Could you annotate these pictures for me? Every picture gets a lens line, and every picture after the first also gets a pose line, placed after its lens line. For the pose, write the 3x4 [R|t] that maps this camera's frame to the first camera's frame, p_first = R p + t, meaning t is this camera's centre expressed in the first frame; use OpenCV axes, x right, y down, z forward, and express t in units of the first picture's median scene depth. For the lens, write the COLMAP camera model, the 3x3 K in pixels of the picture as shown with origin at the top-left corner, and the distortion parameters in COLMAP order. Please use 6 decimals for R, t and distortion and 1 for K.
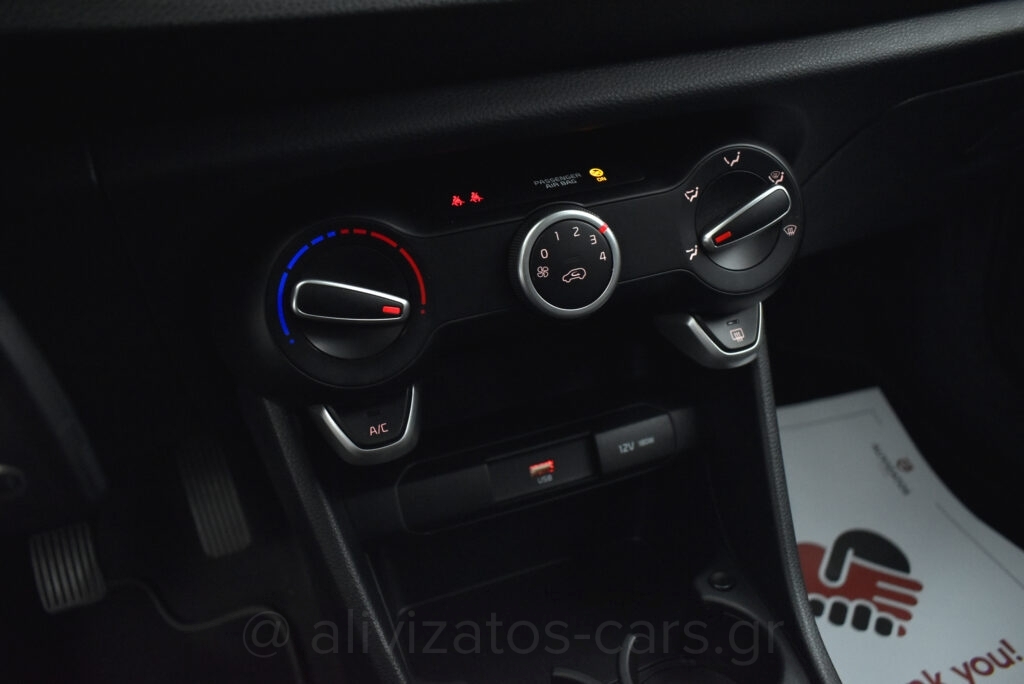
lens RADIAL K [[822.6, 0, 485.1], [0, 822.6, 344.4], [0, 0, 1]] dist [-0.087587, 0.001374]
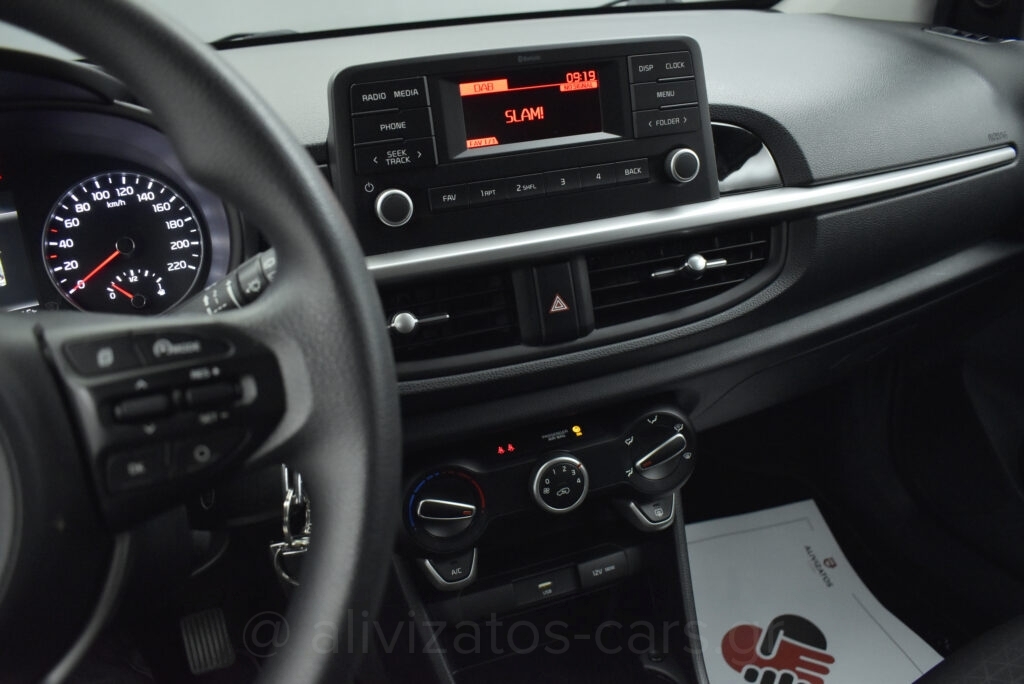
lens RADIAL K [[822.6, 0, 485.1], [0, 822.6, 344.4], [0, 0, 1]] dist [-0.087587, 0.001374]
pose [[0.999940, 0.009217, -0.005977, -0.052387], [-0.009639, 0.997141, -0.074943, -0.235505], [0.005270, 0.074996, 0.997170, -0.758505]]
